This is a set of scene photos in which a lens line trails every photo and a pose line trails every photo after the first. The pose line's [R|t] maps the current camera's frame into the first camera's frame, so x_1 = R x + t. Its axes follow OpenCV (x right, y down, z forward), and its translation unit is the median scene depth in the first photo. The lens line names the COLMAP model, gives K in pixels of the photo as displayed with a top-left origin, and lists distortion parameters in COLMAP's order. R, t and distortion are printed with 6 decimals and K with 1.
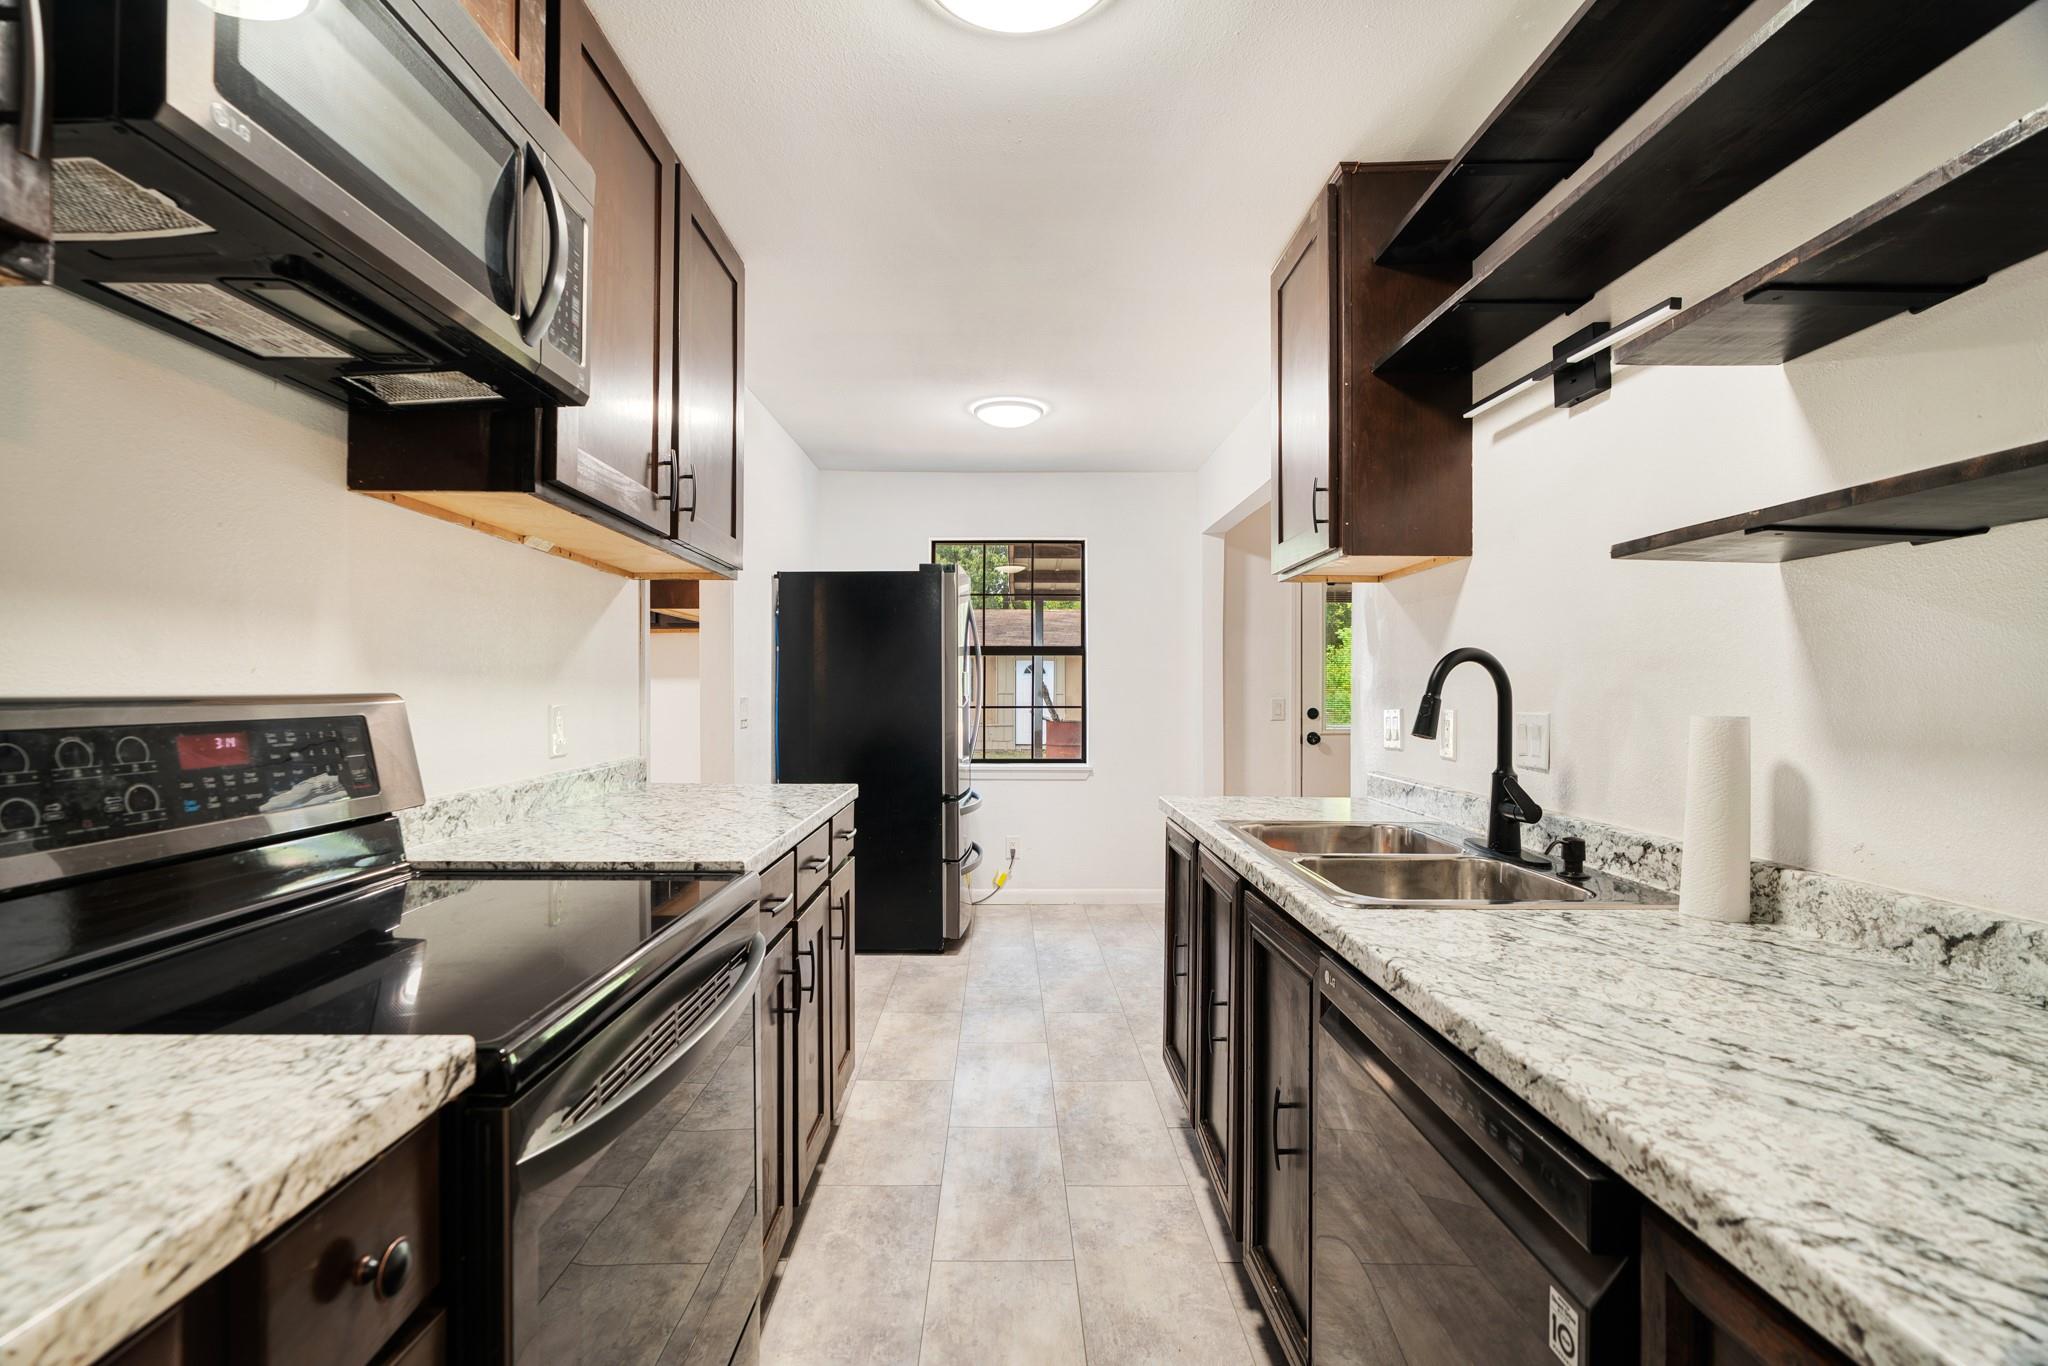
lens RADIAL K [[924.9, 0, 1024.0], [0, 924.9, 683.0], [0, 0, 1]] dist [0.001240, 0.000070]
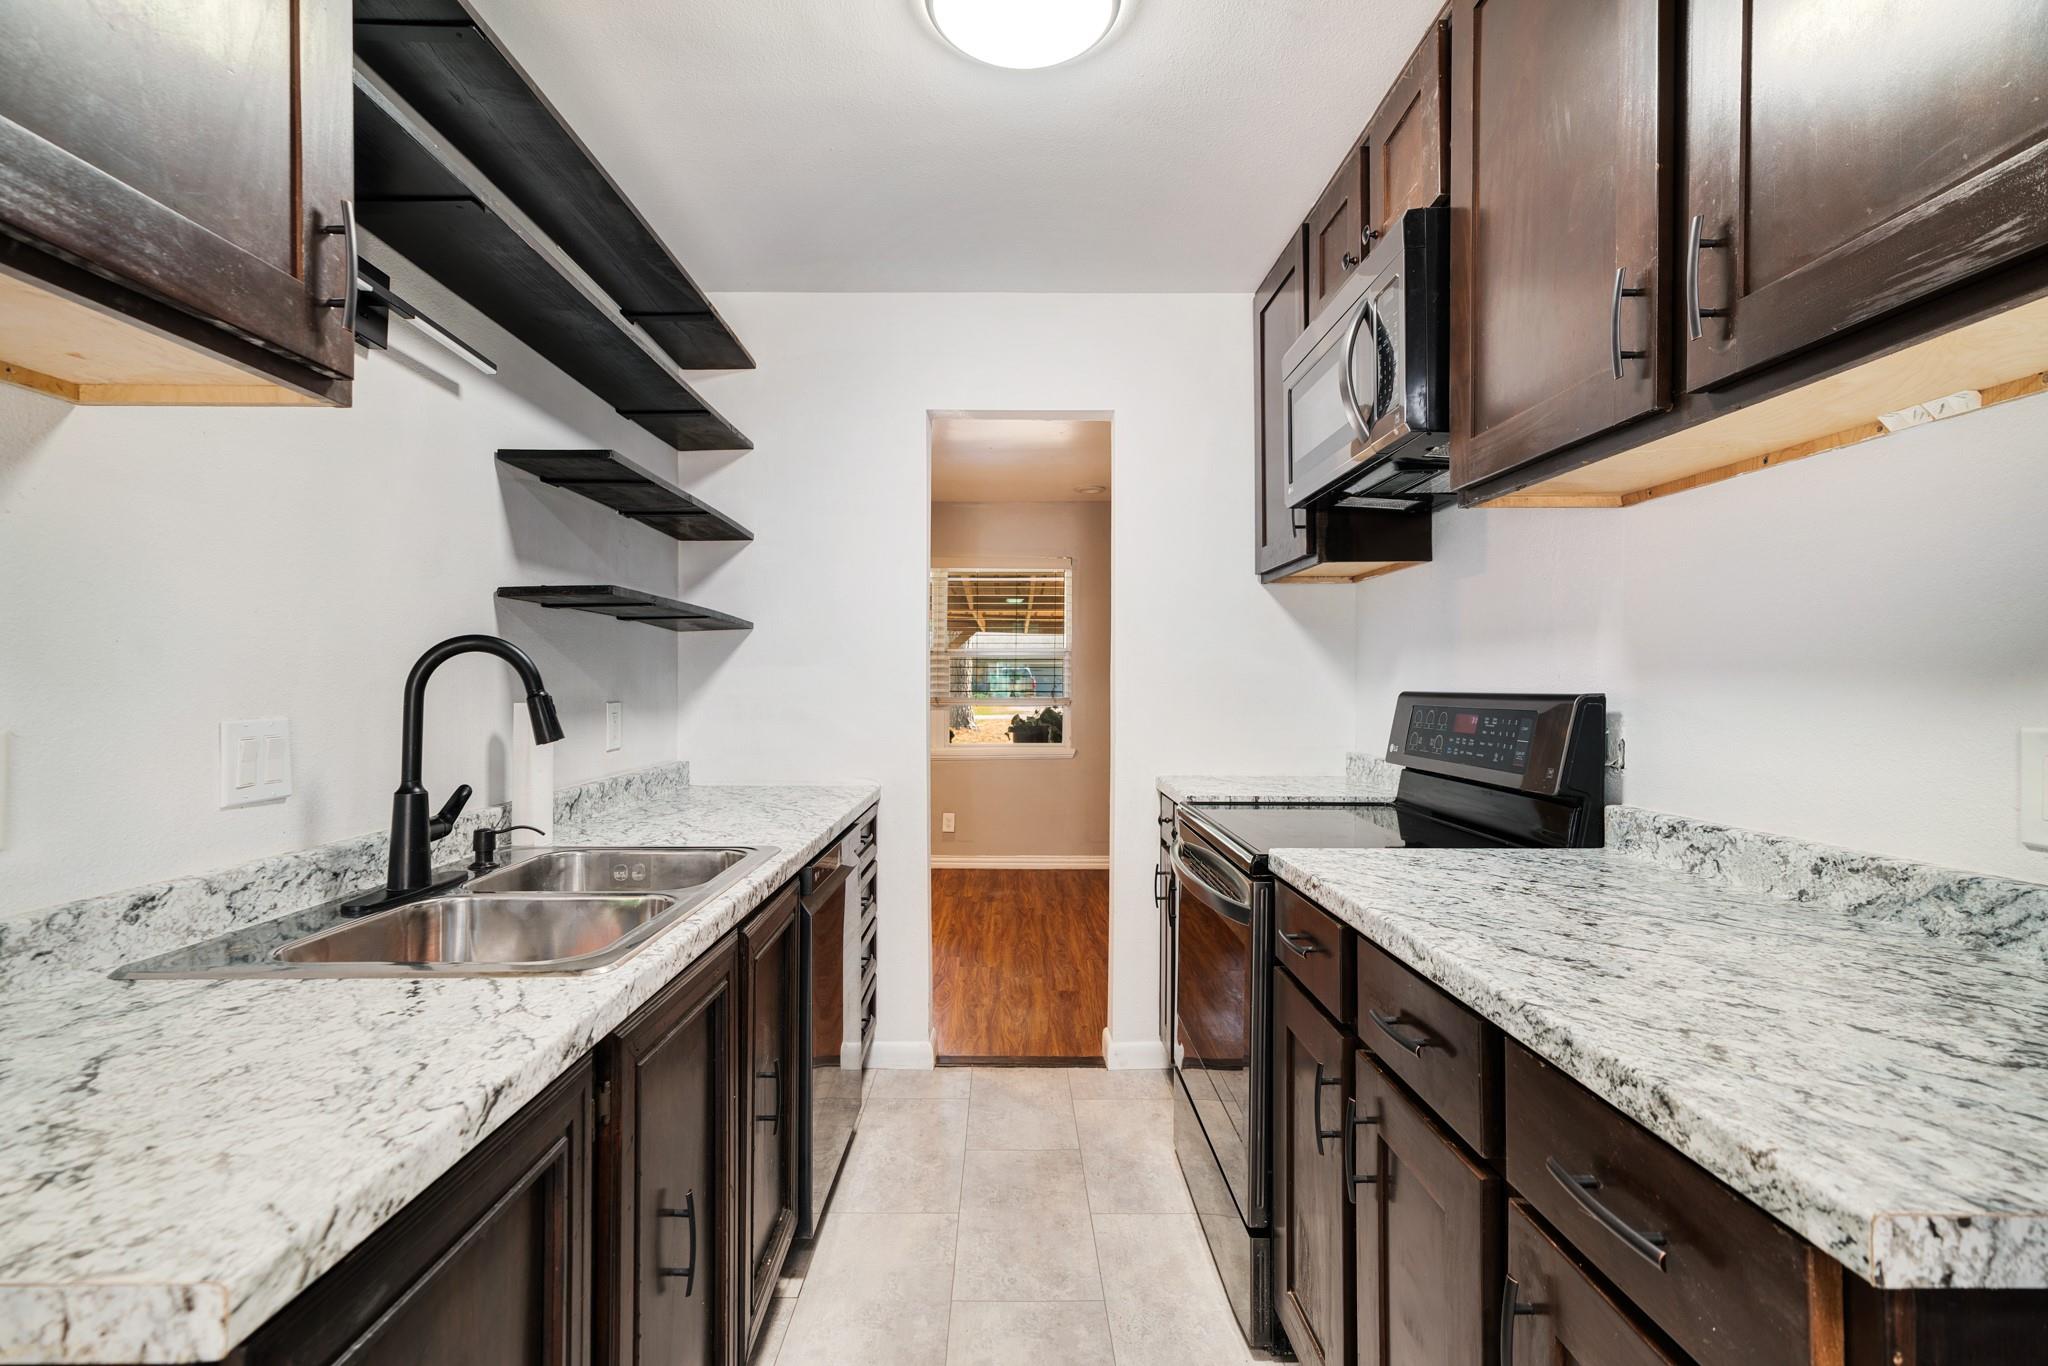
lens RADIAL K [[924.9, 0, 1024.0], [0, 924.9, 683.0], [0, 0, 1]] dist [0.001240, 0.000070]
pose [[-0.999781, -0.008185, 0.019240, -0.015854], [-0.008318, 0.999942, -0.006844, 0.005067], [-0.019183, -0.007003, -0.999791, 1.905894]]
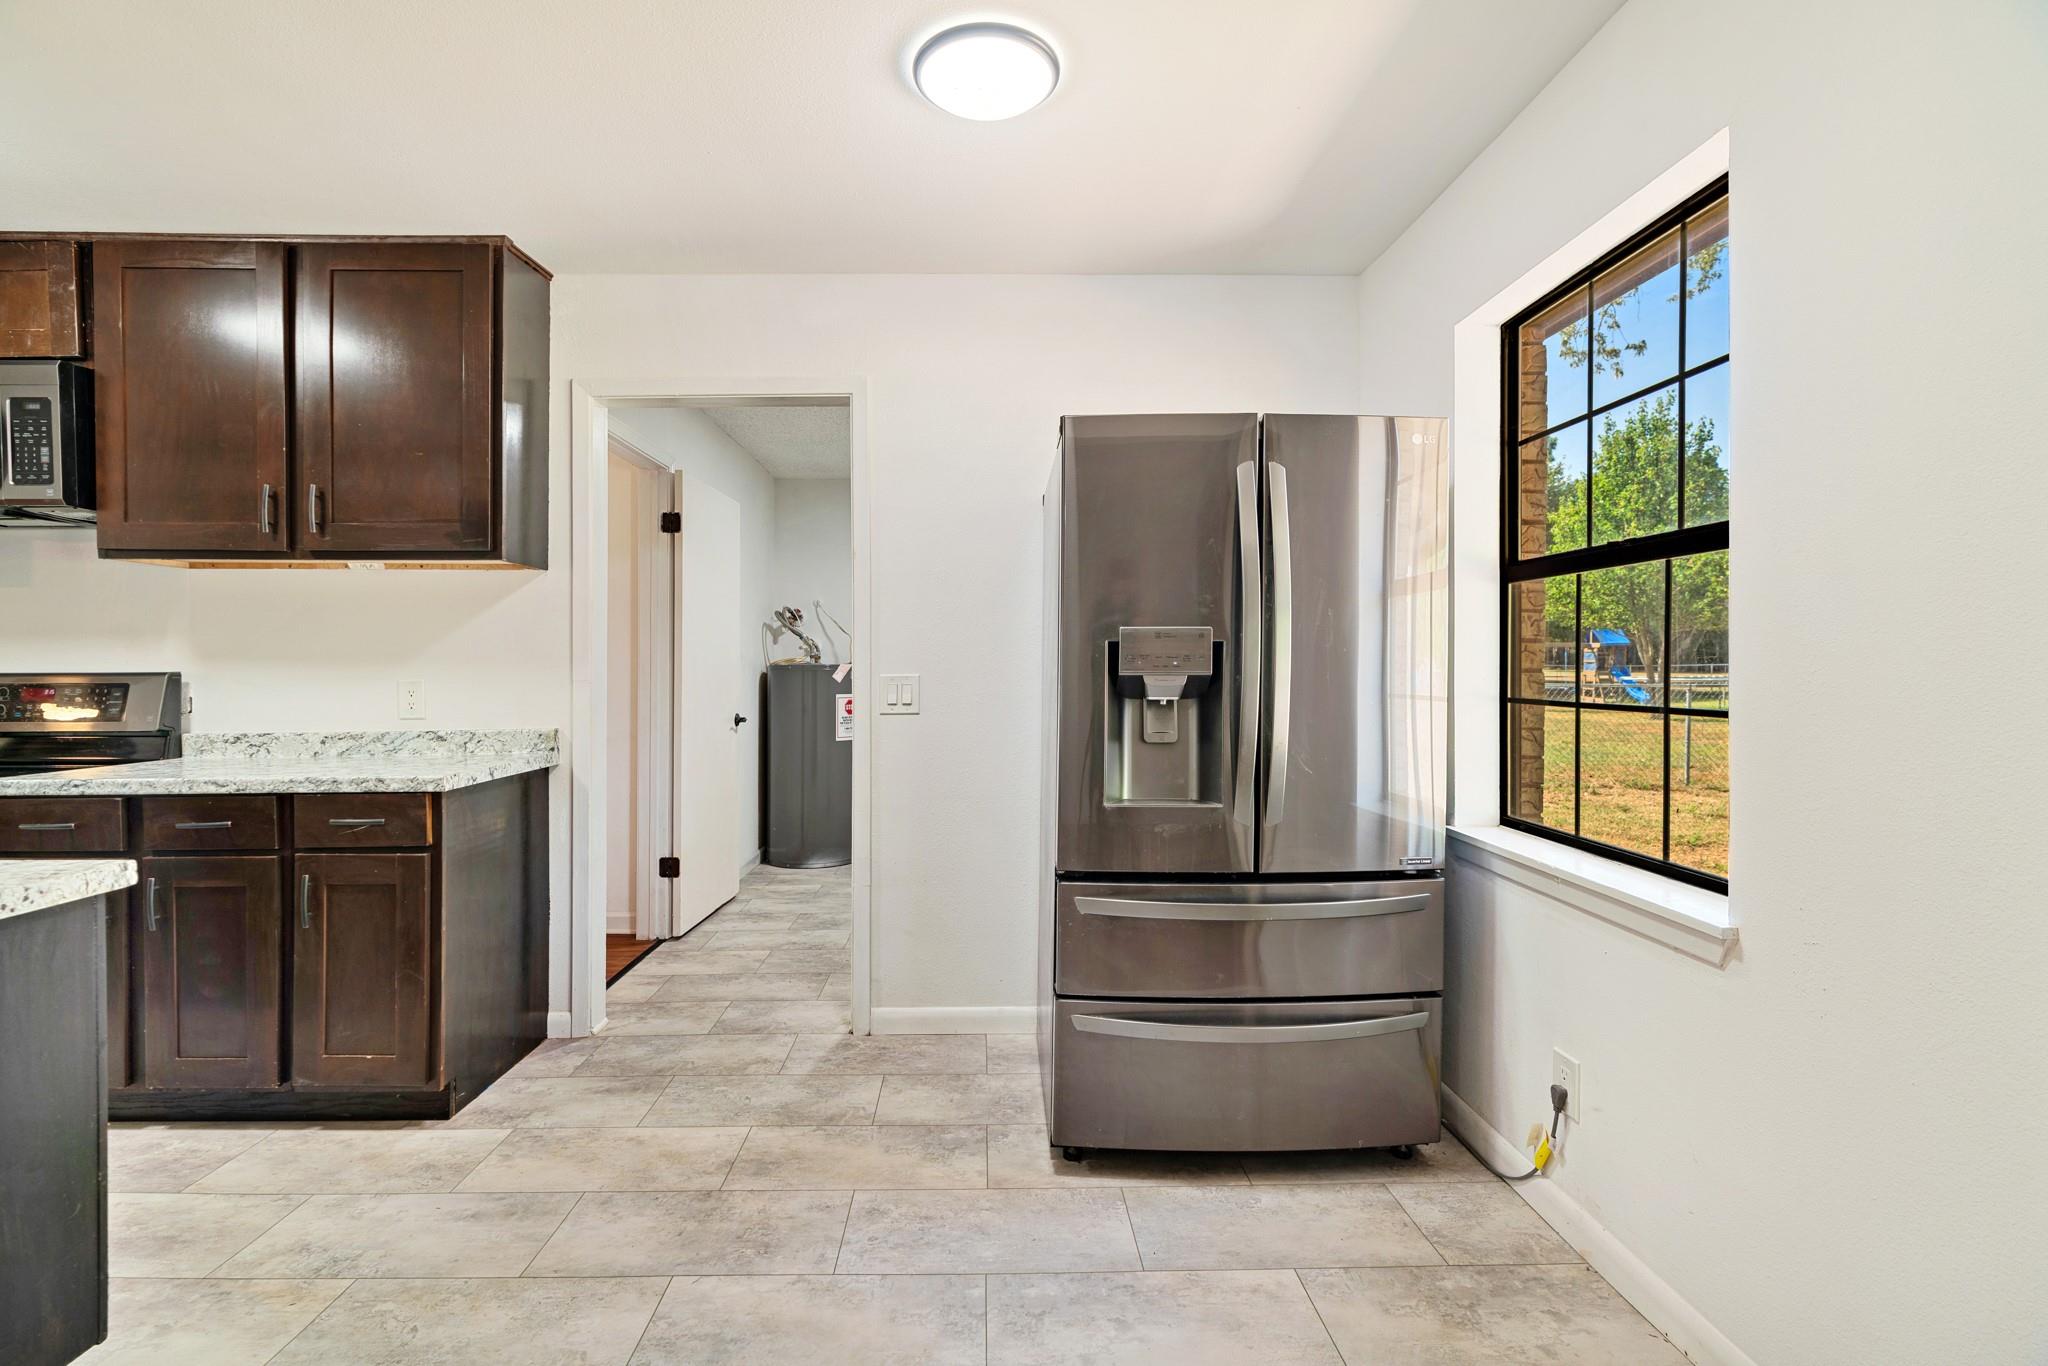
lens RADIAL K [[924.9, 0, 1024.0], [0, 924.9, 683.0], [0, 0, 1]] dist [0.001240, 0.000070]
pose [[0.018971, 0.008268, -0.999786, 1.201708], [0.005317, 0.999951, 0.008370, 0.020413], [0.999806, -0.005474, 0.018926, 2.492337]]
